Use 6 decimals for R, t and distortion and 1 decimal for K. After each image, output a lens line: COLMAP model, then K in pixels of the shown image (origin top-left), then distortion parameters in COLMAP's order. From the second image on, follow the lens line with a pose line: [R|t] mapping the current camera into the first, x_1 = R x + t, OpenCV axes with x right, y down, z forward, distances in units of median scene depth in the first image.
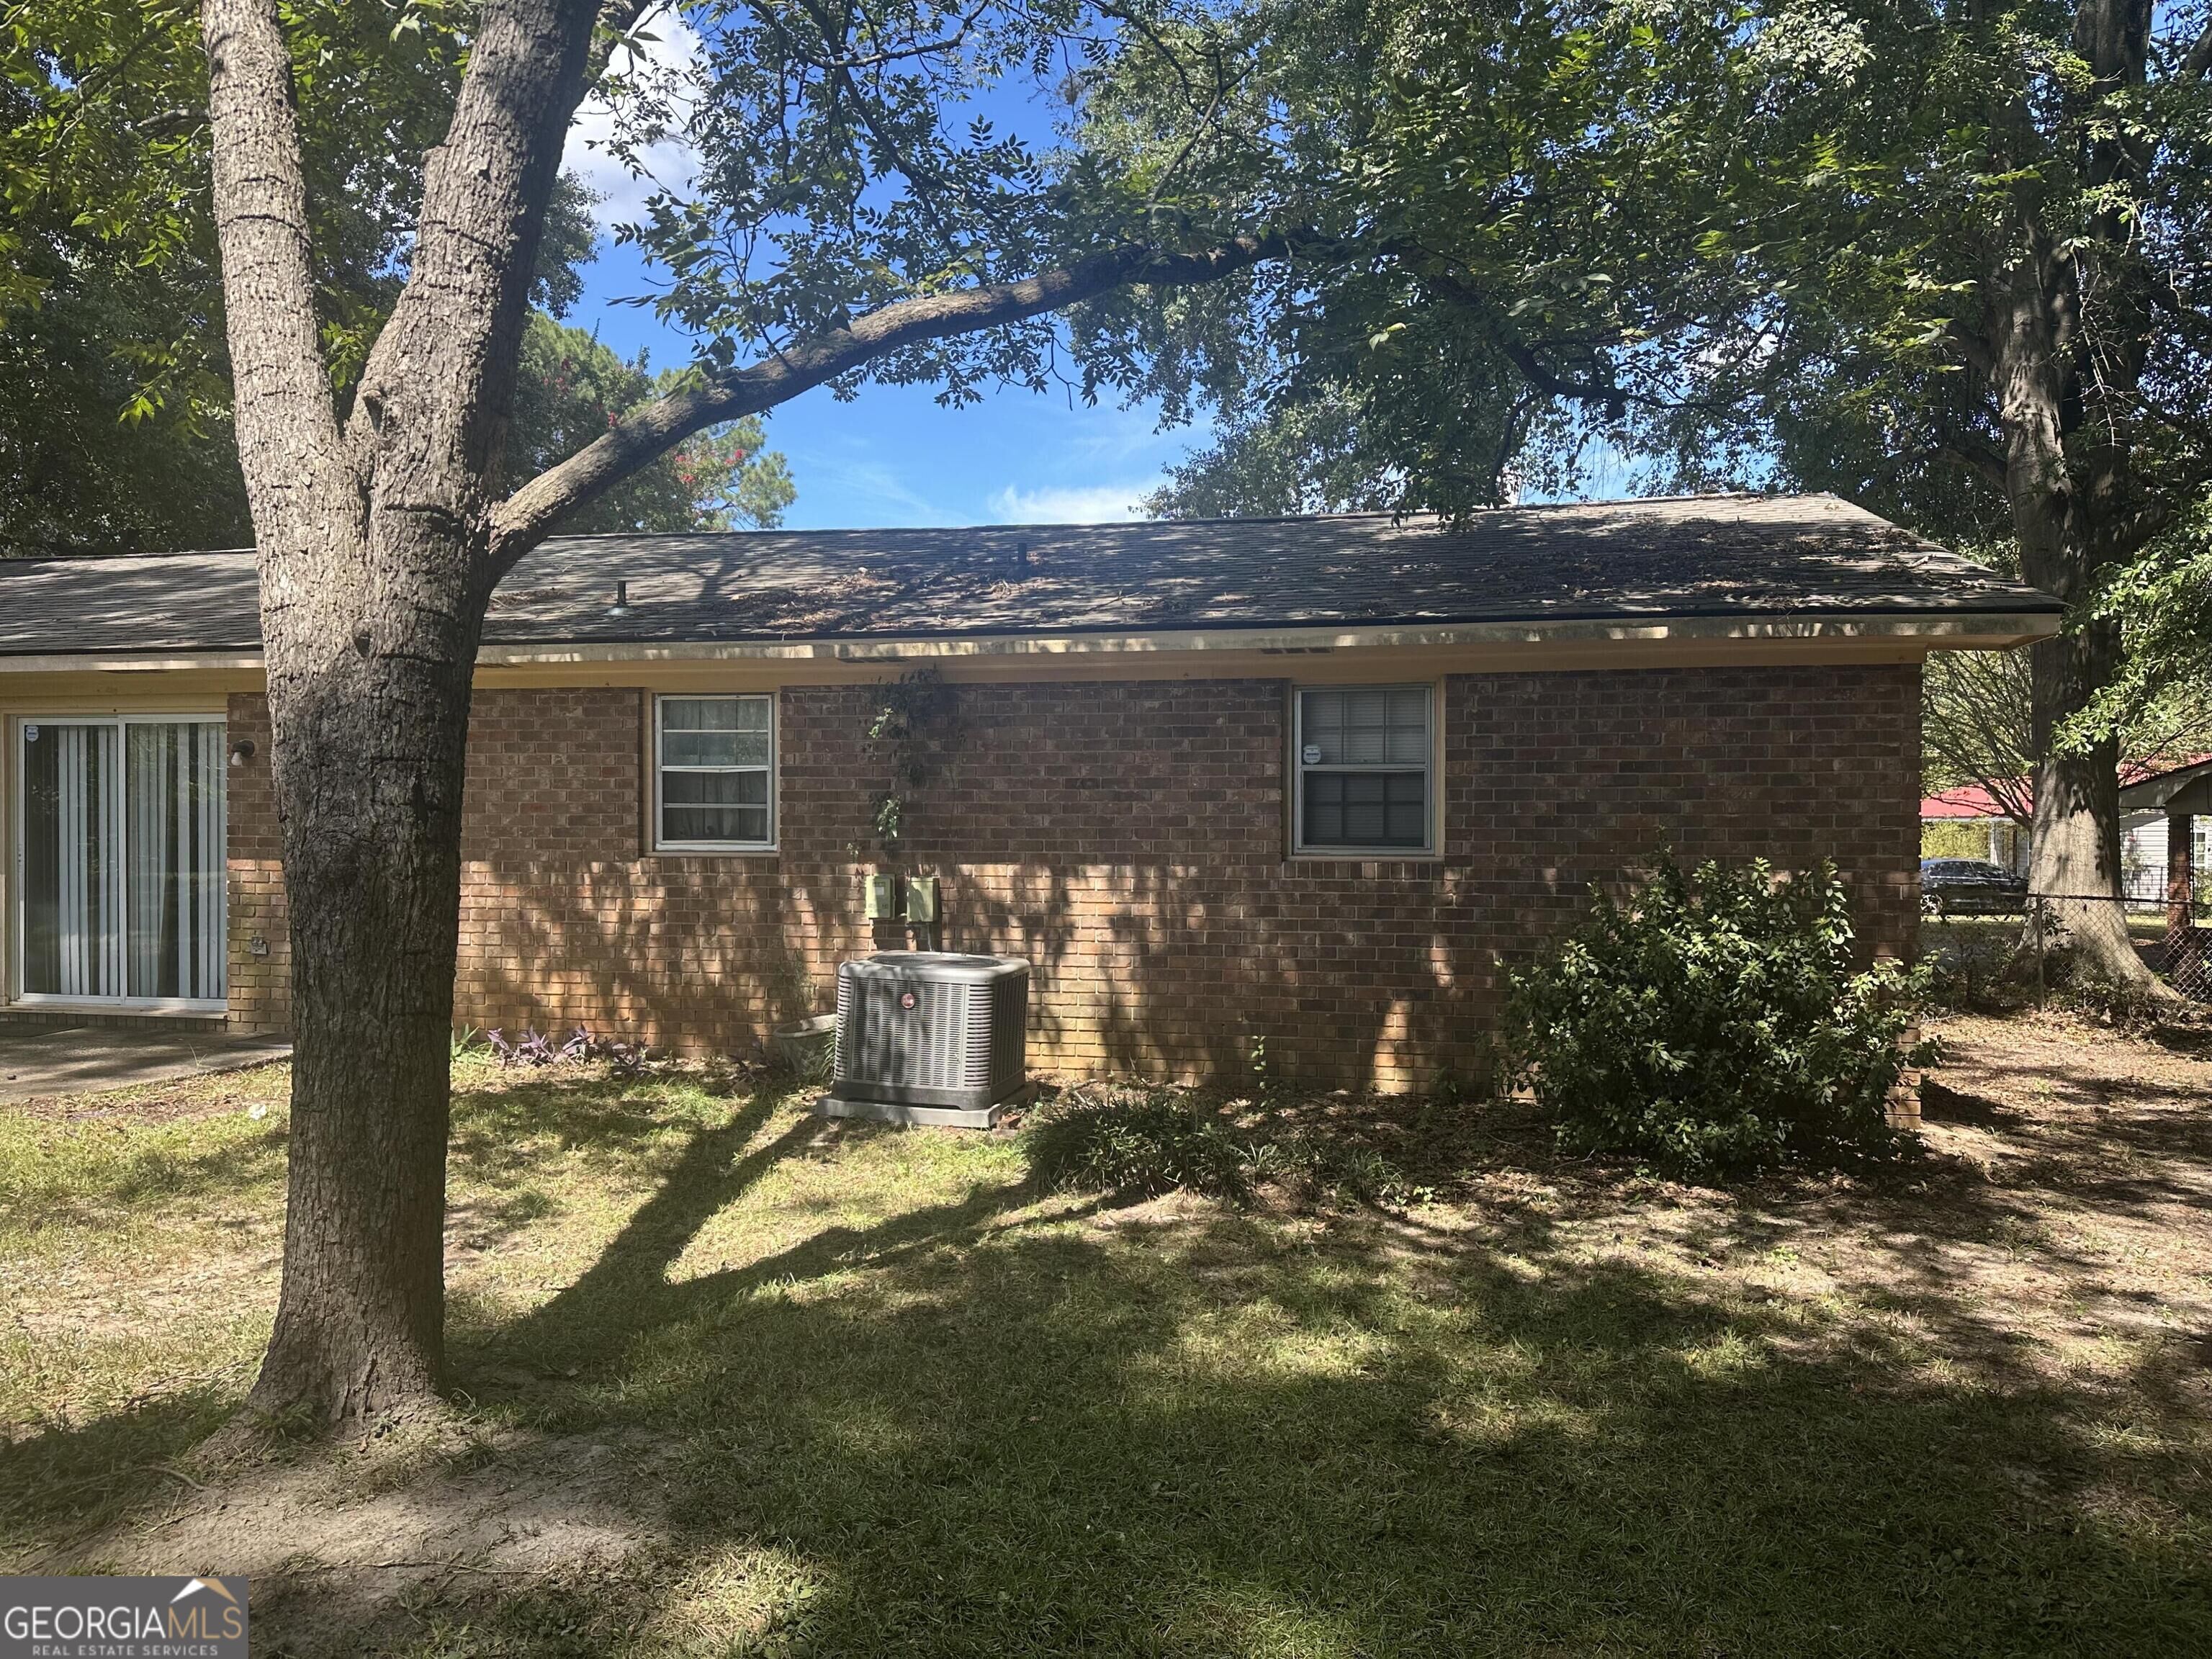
lens RADIAL K [[1536.3, 0, 1125.9], [0, 1536.3, 834.5], [0, 0, 1]] dist [0.124974, -0.162769]
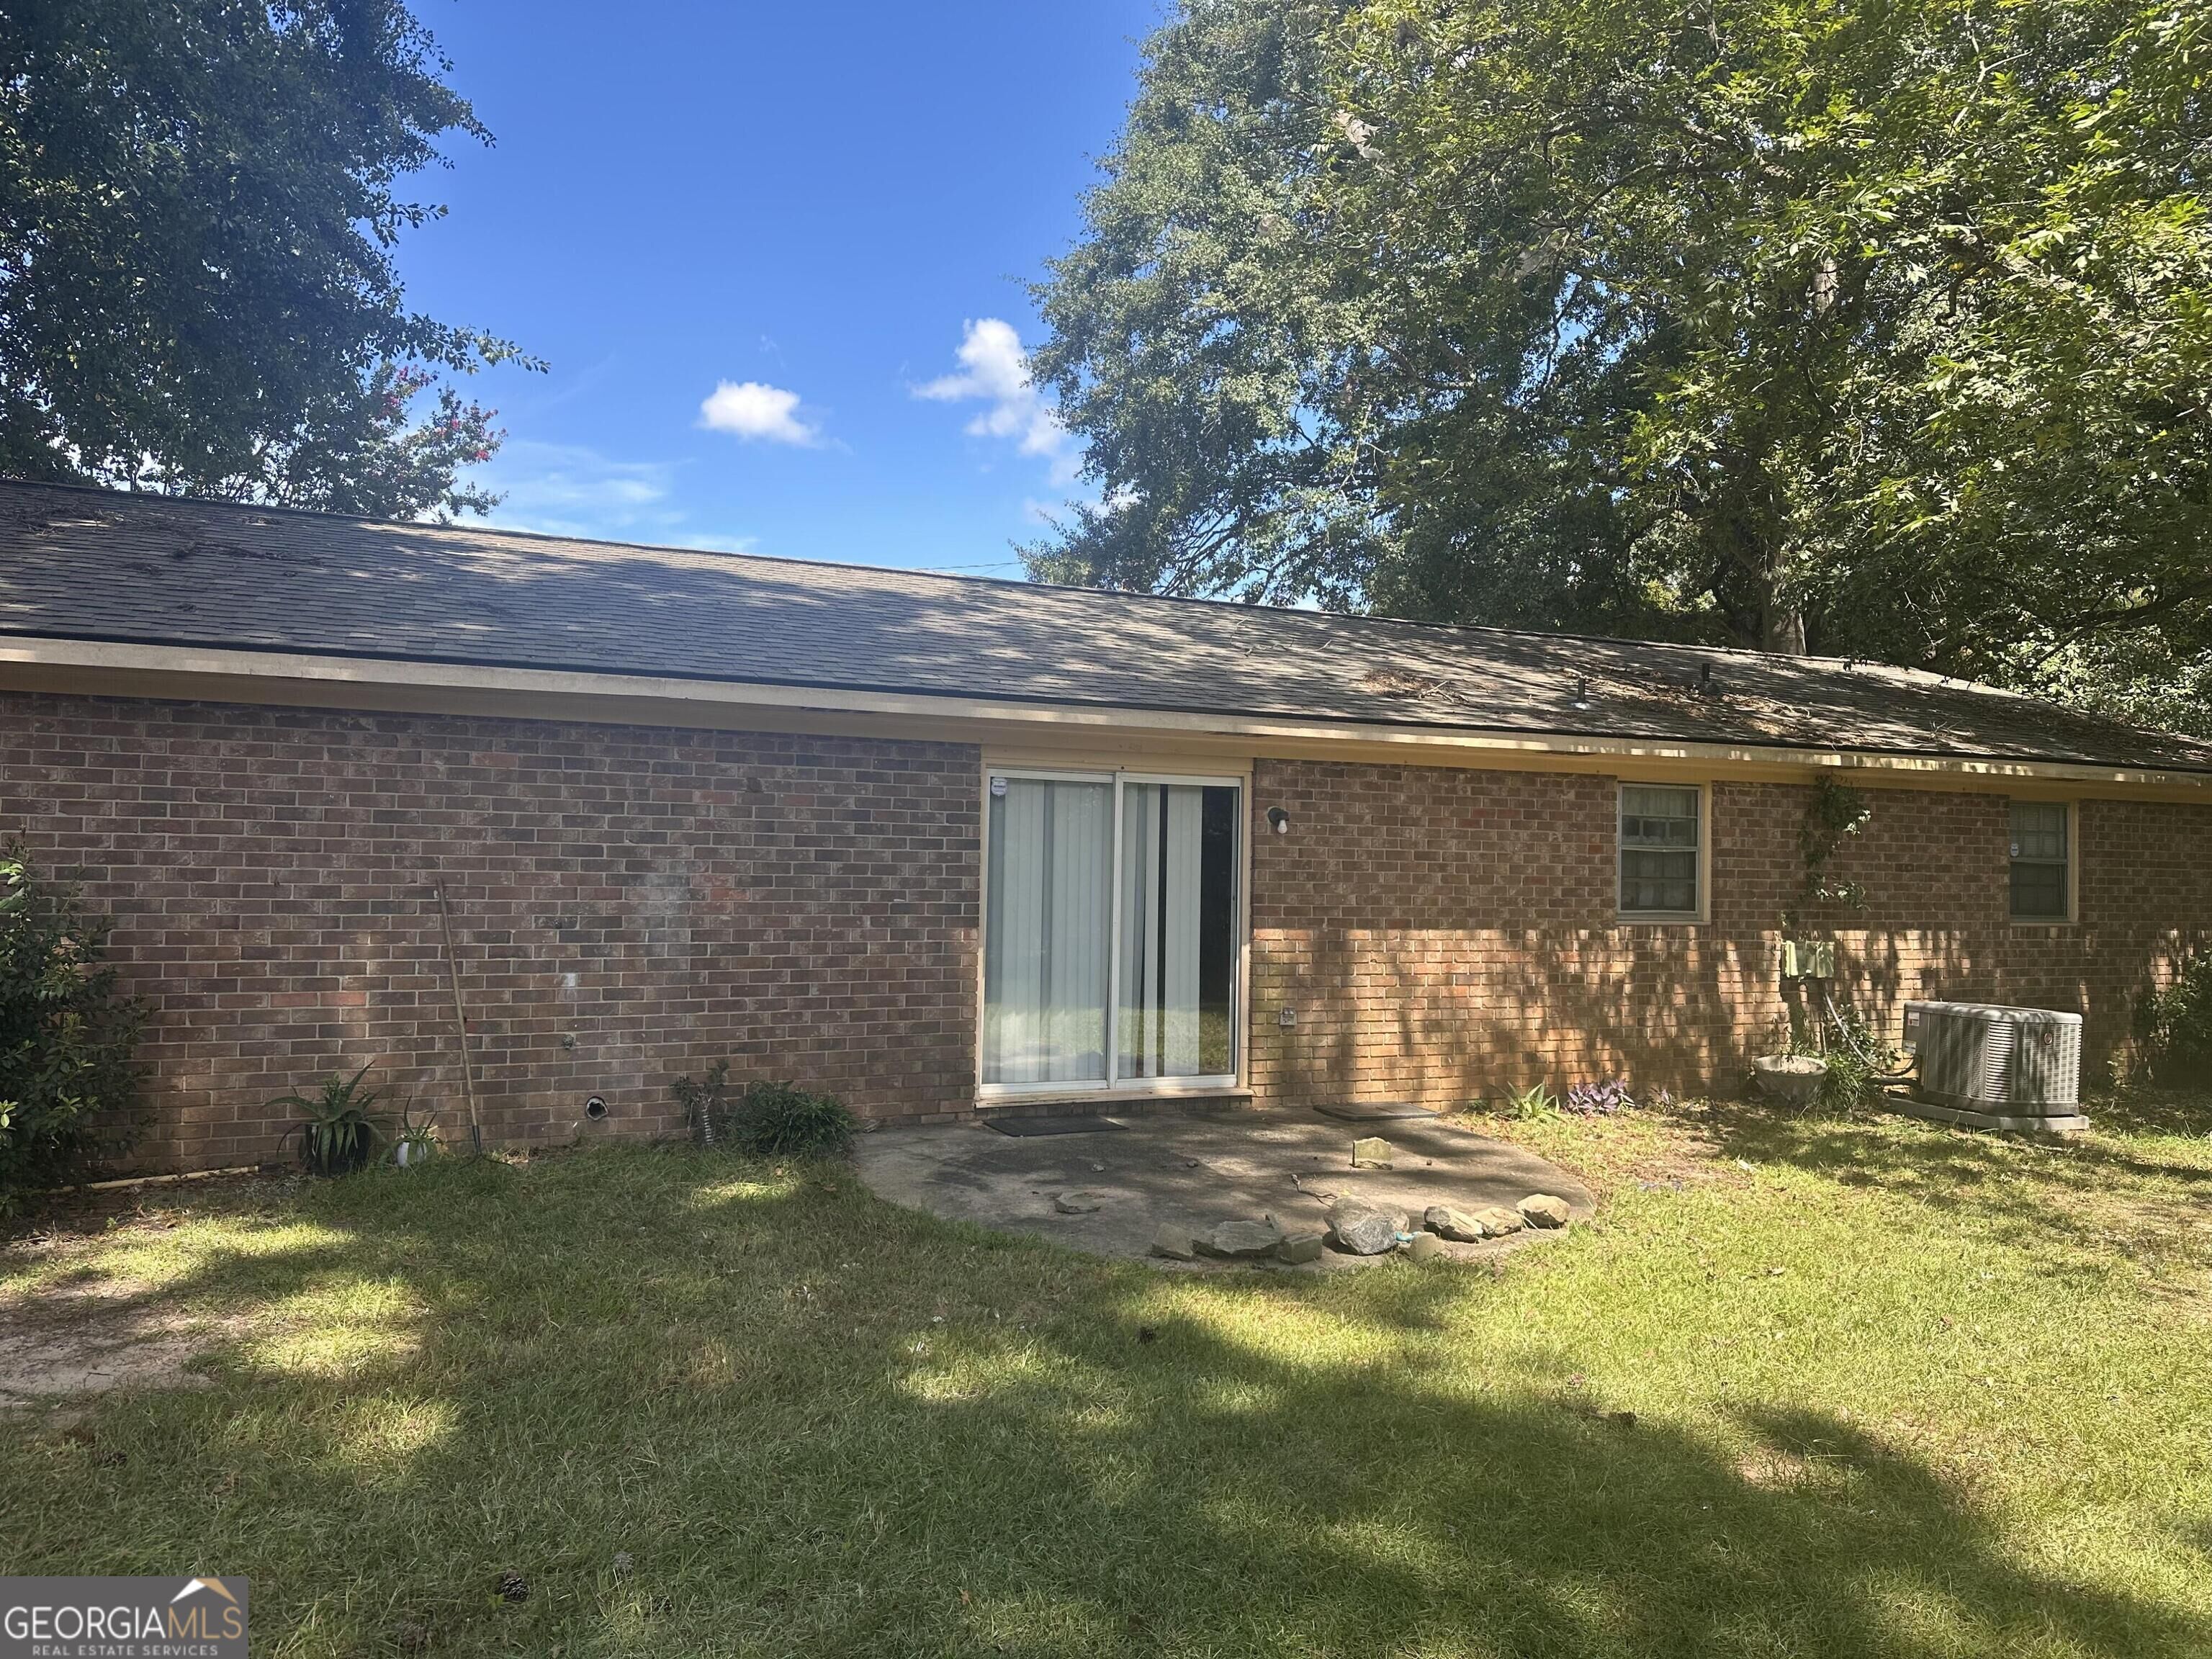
lens RADIAL K [[1520.7, 0, 1137.7], [0, 1520.7, 833.0], [0, 0, 1]] dist [0.125761, -0.171863]
pose [[0.813961, 0.025083, 0.580378, -1.330939], [-0.013728, 0.999619, -0.023948, -0.022383], [-0.580757, 0.011525, 0.813995, 0.308336]]
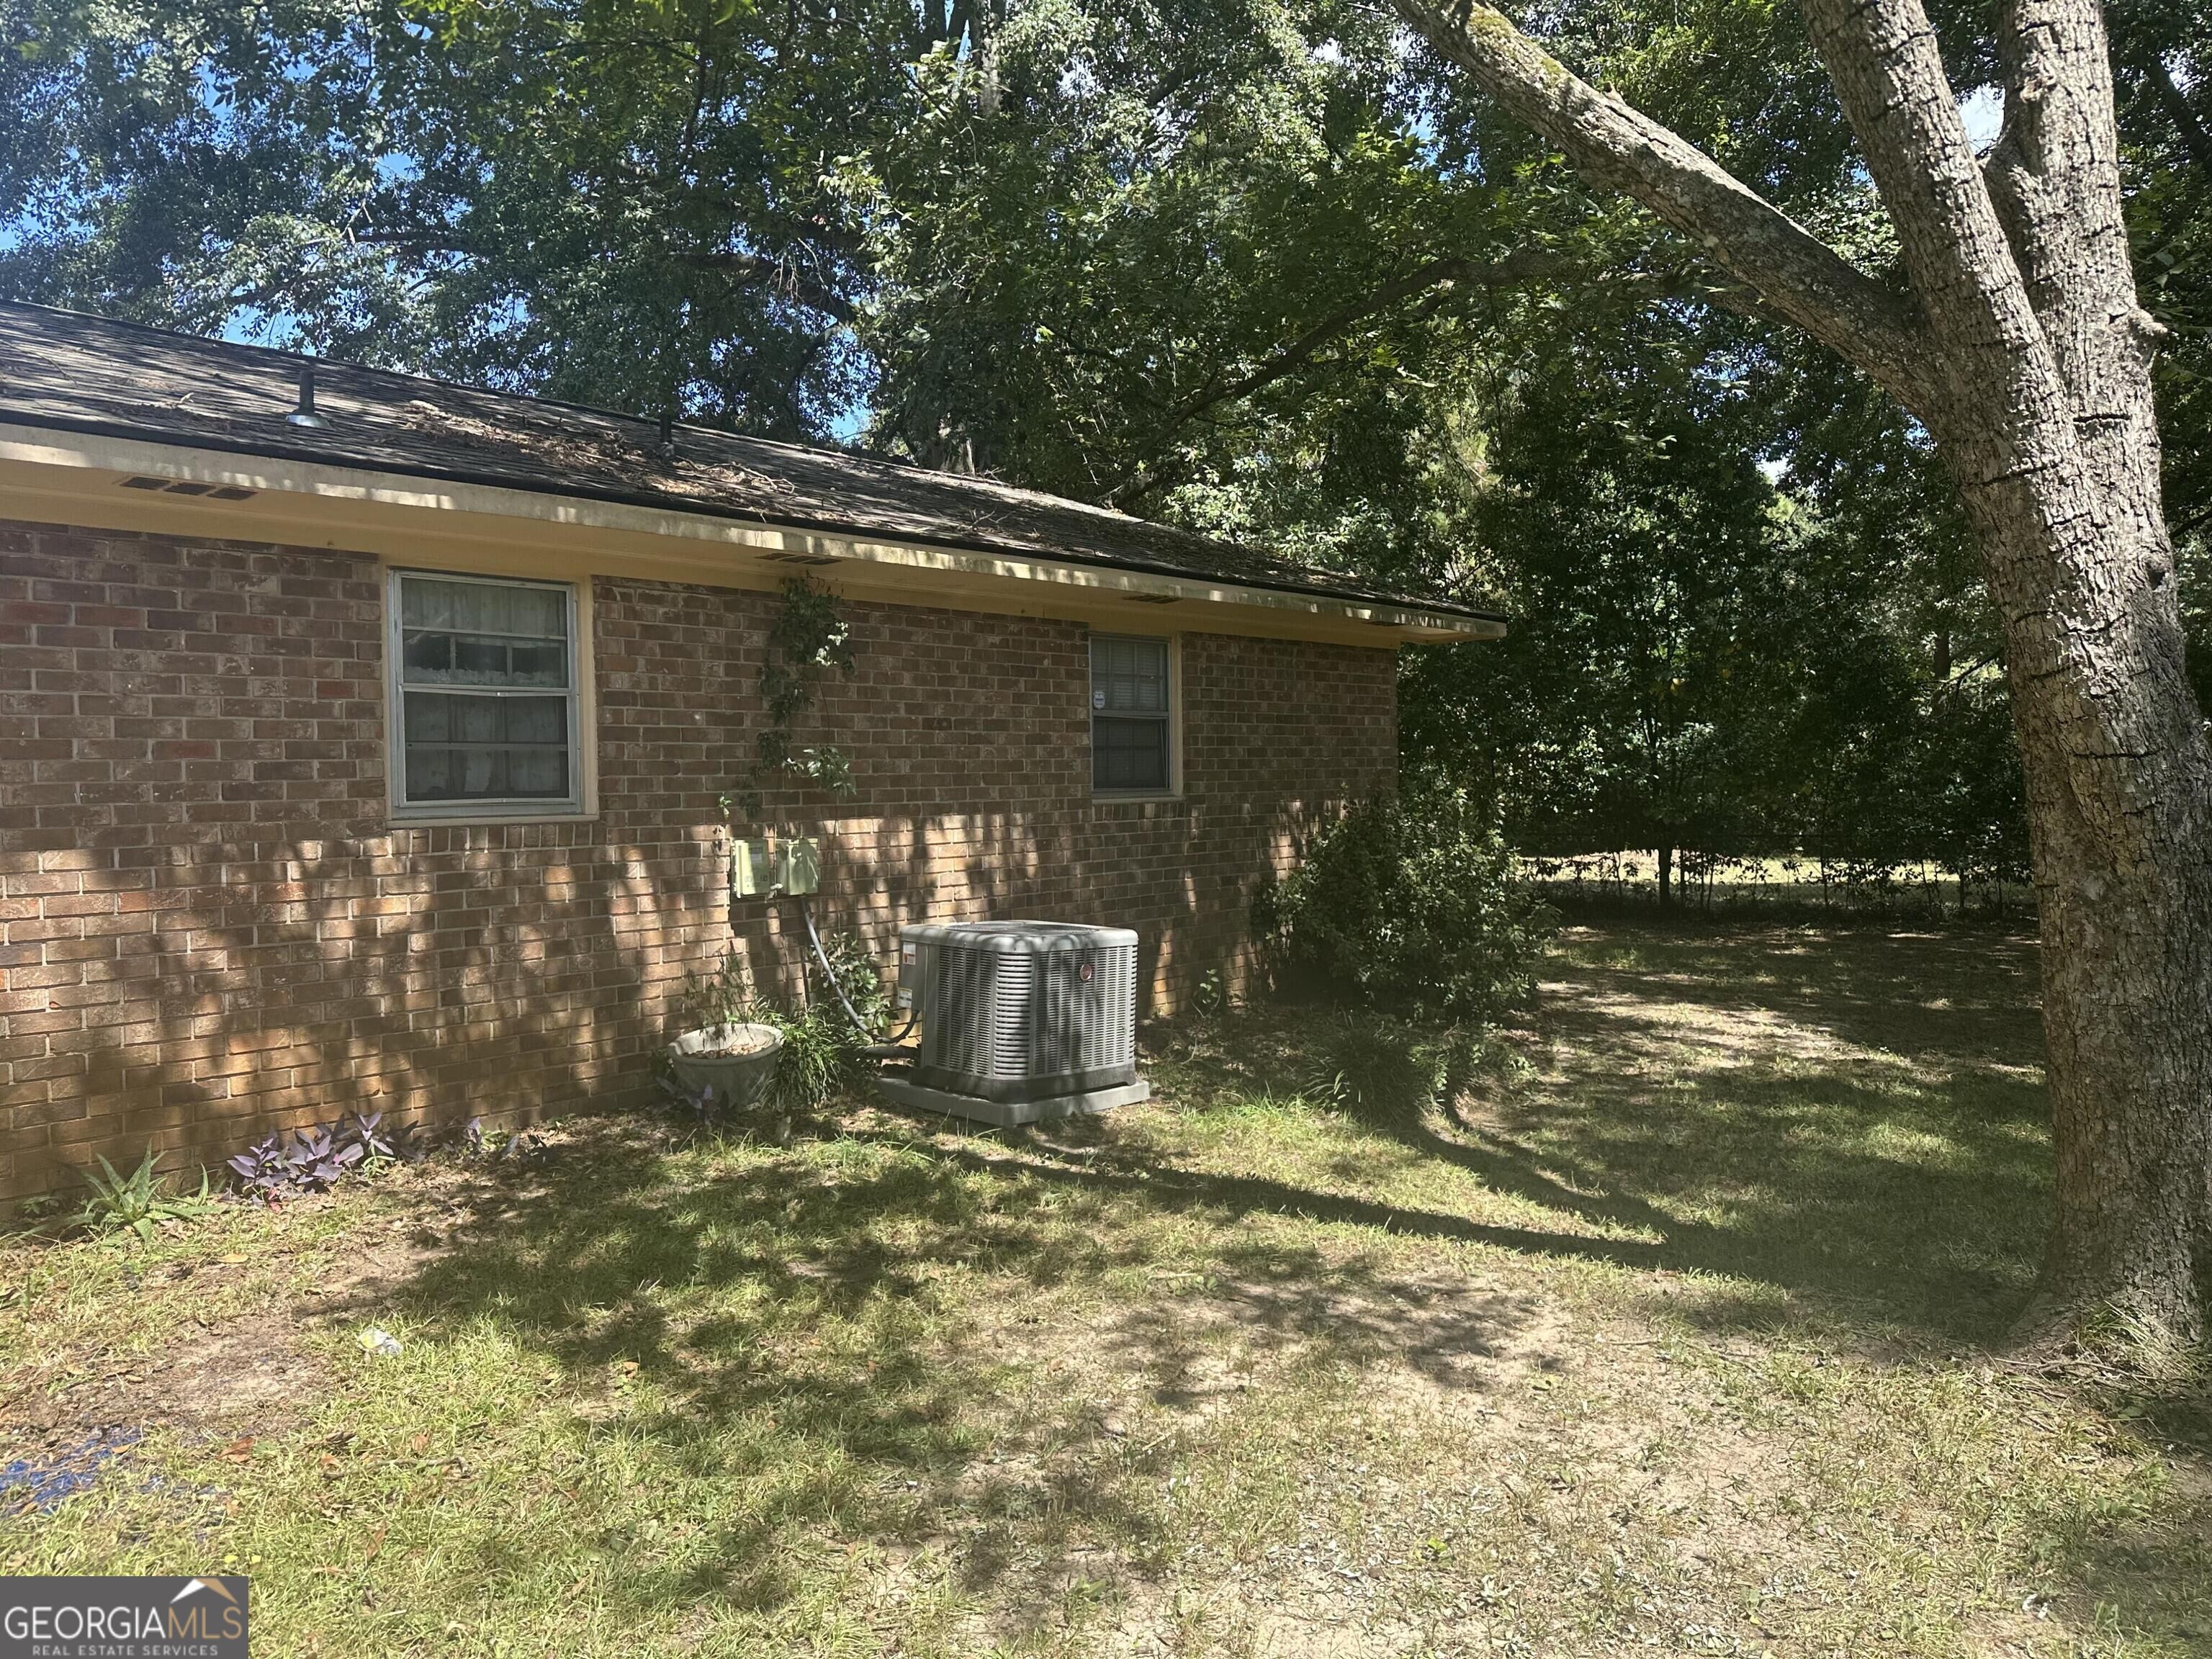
lens RADIAL K [[1528.3, 0, 1106.9], [0, 1528.3, 797.9], [0, 0, 1]] dist [0.088788, -0.160994]
pose [[0.518732, -0.023323, 0.854619, -0.737097], [0.018111, 0.999703, 0.016290, -0.003137], [-0.854745, 0.007028, 0.519001, 0.462573]]
